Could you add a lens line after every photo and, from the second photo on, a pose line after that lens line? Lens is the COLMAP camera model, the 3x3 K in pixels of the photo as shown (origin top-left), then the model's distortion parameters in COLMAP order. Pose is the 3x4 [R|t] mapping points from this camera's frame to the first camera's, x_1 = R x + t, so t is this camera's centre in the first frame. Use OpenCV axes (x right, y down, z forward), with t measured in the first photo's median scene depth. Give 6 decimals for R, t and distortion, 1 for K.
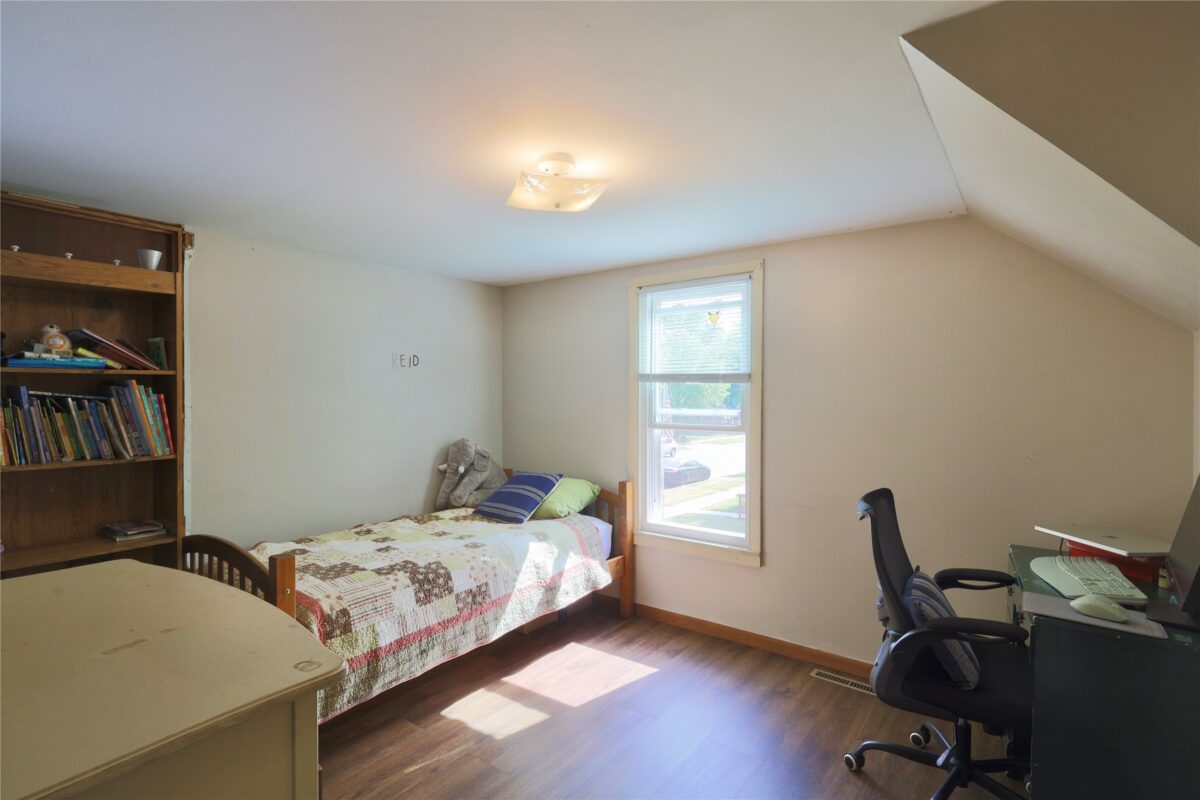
lens RADIAL K [[591.9, 0, 594.9], [0, 591.9, 401.3], [0, 0, 1]] dist [-0.000318, 0.002097]
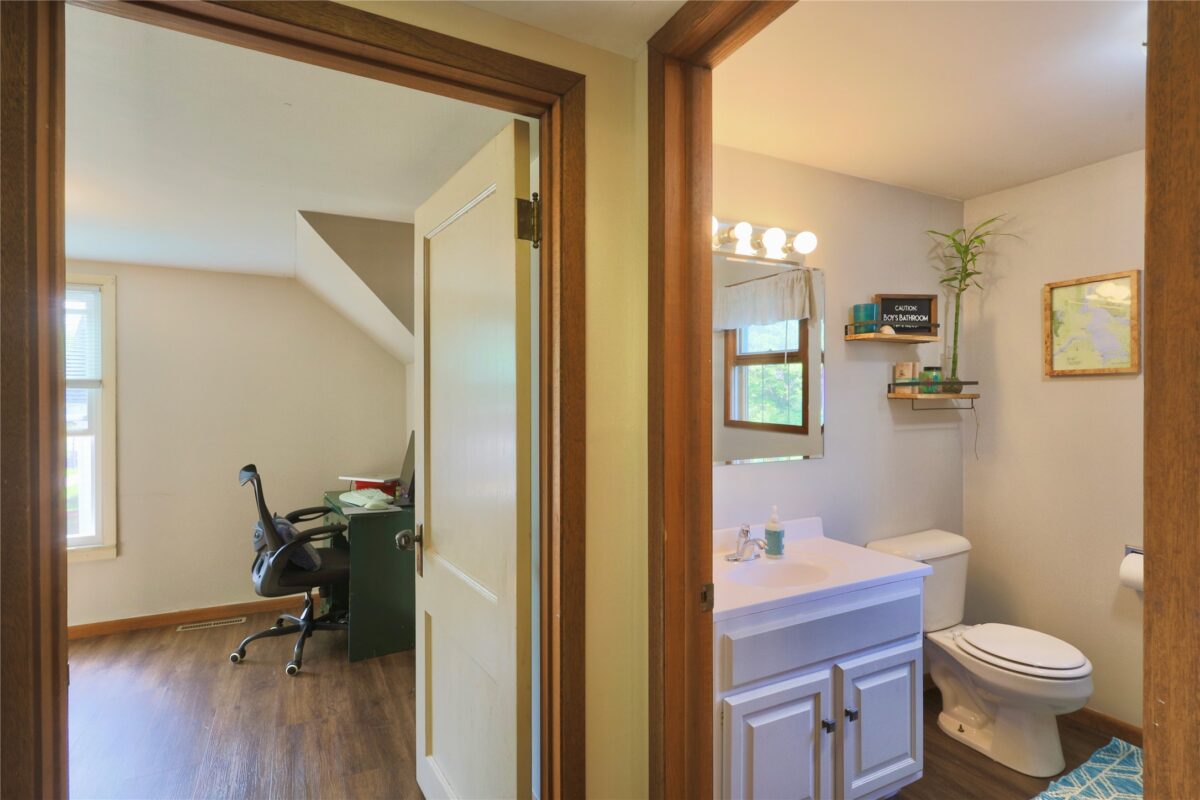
lens RADIAL K [[591.9, 0, 599.4], [0, 591.9, 397.8], [0, 0, 1]] dist [-0.000318, 0.002097]
pose [[0.431316, -0.007685, 0.902168, -0.437299], [0.014953, 0.999887, 0.001369, -0.003284], [-0.902077, 0.012899, 0.431382, -0.380875]]
